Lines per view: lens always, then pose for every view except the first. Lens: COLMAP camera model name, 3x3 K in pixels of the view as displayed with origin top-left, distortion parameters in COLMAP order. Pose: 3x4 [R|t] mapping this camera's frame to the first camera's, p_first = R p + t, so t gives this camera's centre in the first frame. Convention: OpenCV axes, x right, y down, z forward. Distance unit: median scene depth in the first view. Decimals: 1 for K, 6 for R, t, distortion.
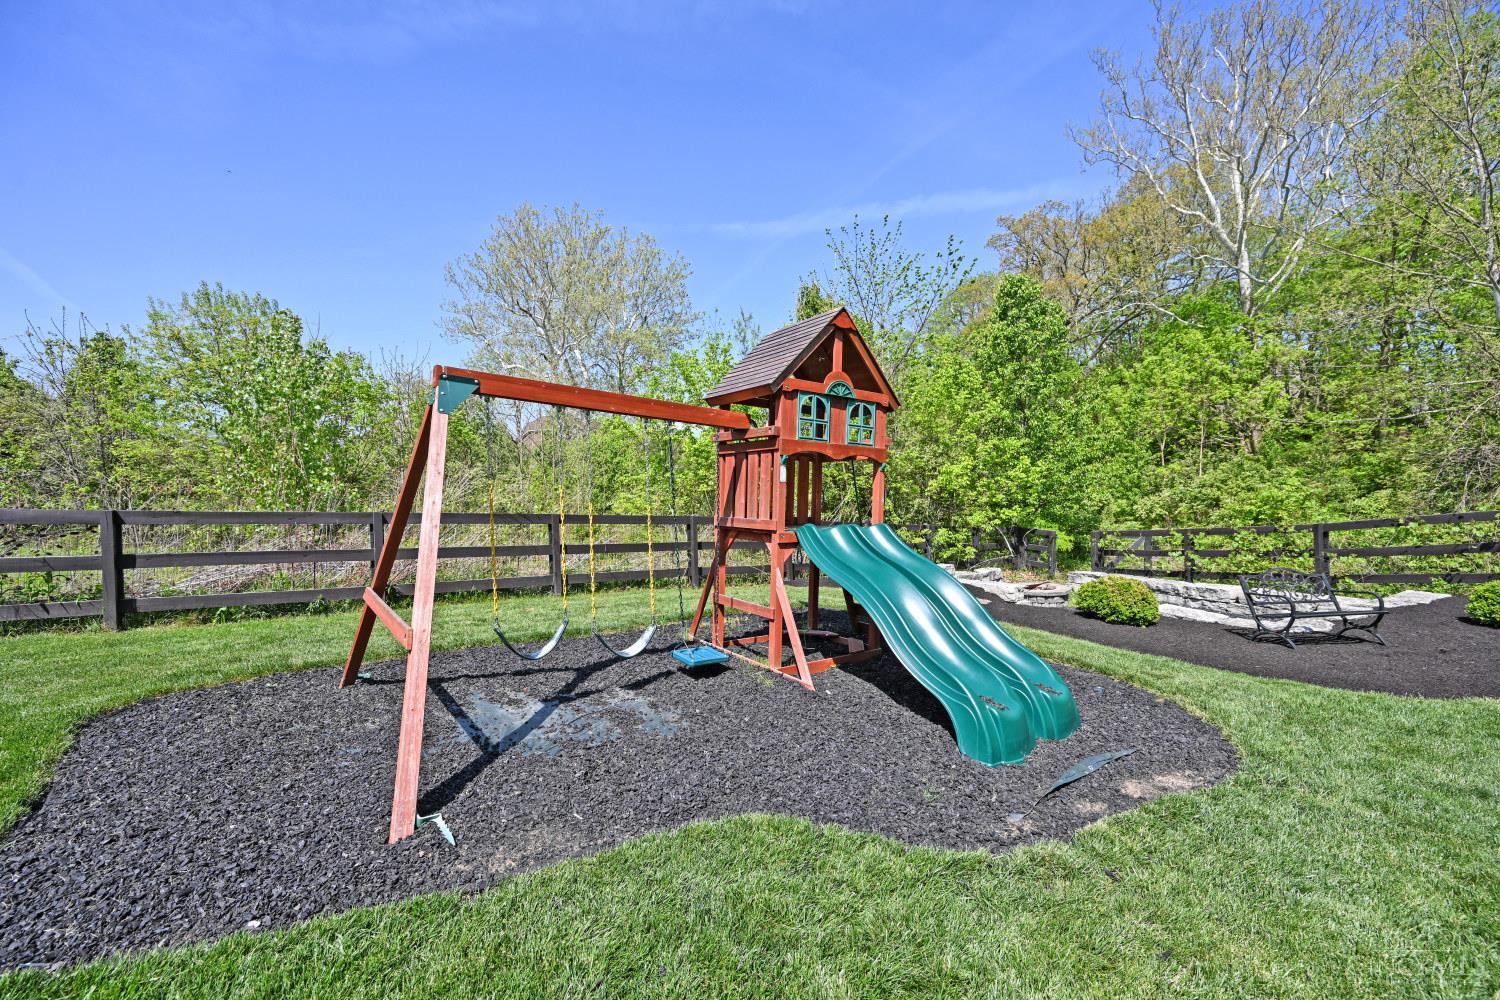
lens RADIAL K [[590.8, 0, 746.4], [0, 590.8, 498.1], [0, 0, 1]] dist [-0.000554, -0.000077]
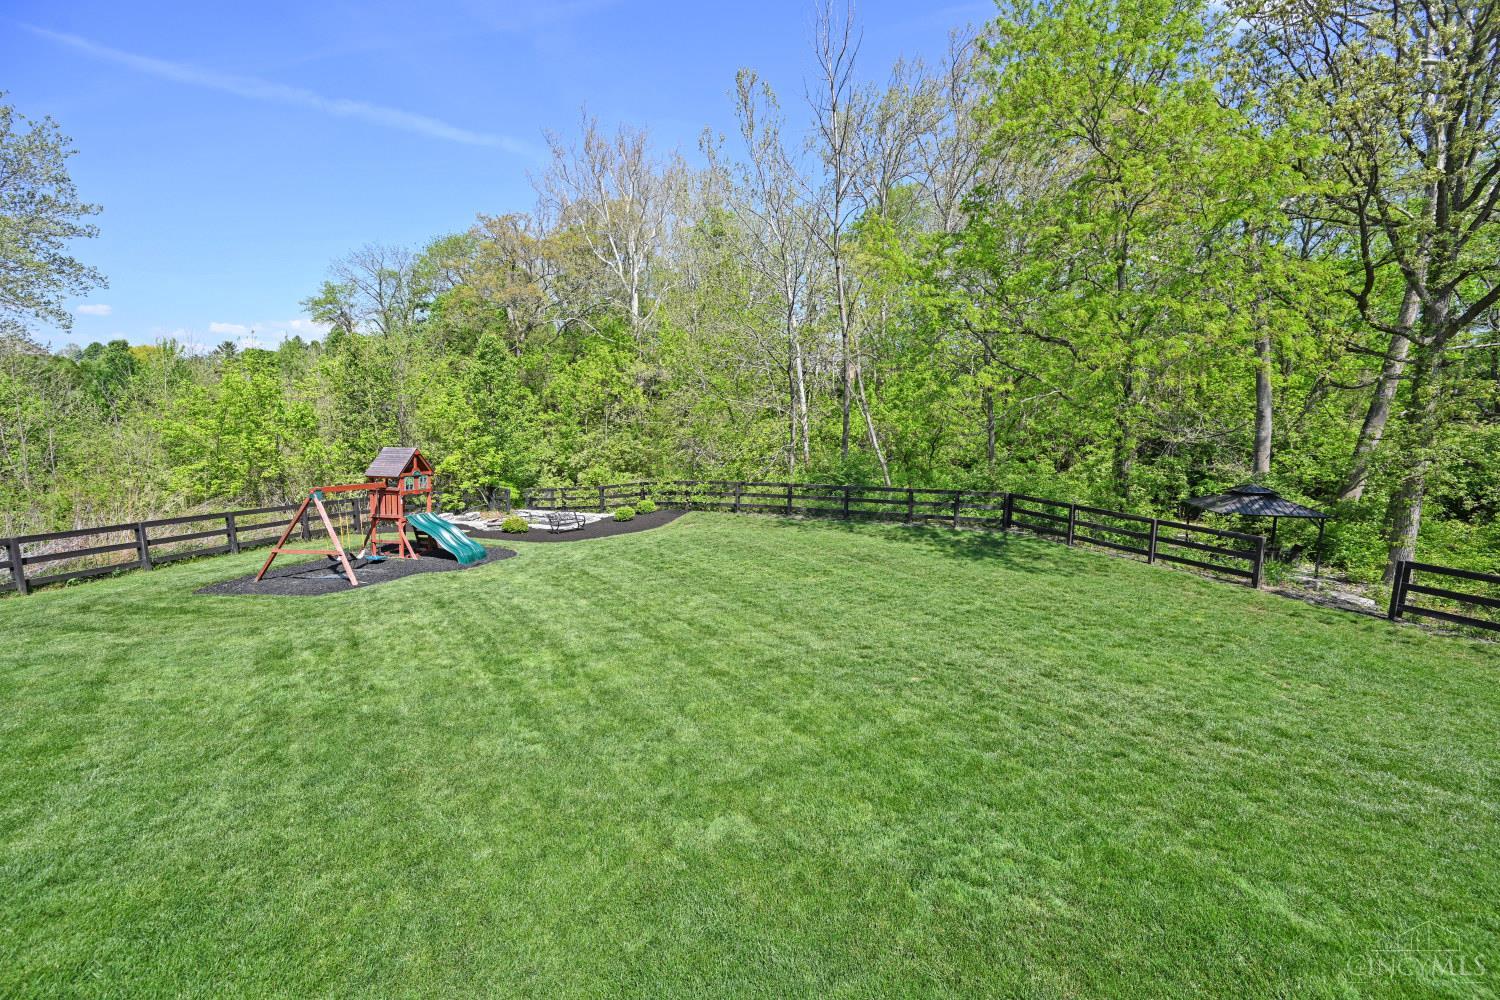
lens RADIAL K [[590.8, 0, 751.1], [0, 590.8, 492.6], [0, 0, 1]] dist [-0.000554, -0.000077]
pose [[0.687931, -0.069468, 0.722444, -0.374031], [-0.013576, 0.994003, 0.108508, -0.181311], [-0.725649, -0.084454, 0.682863, -1.033222]]
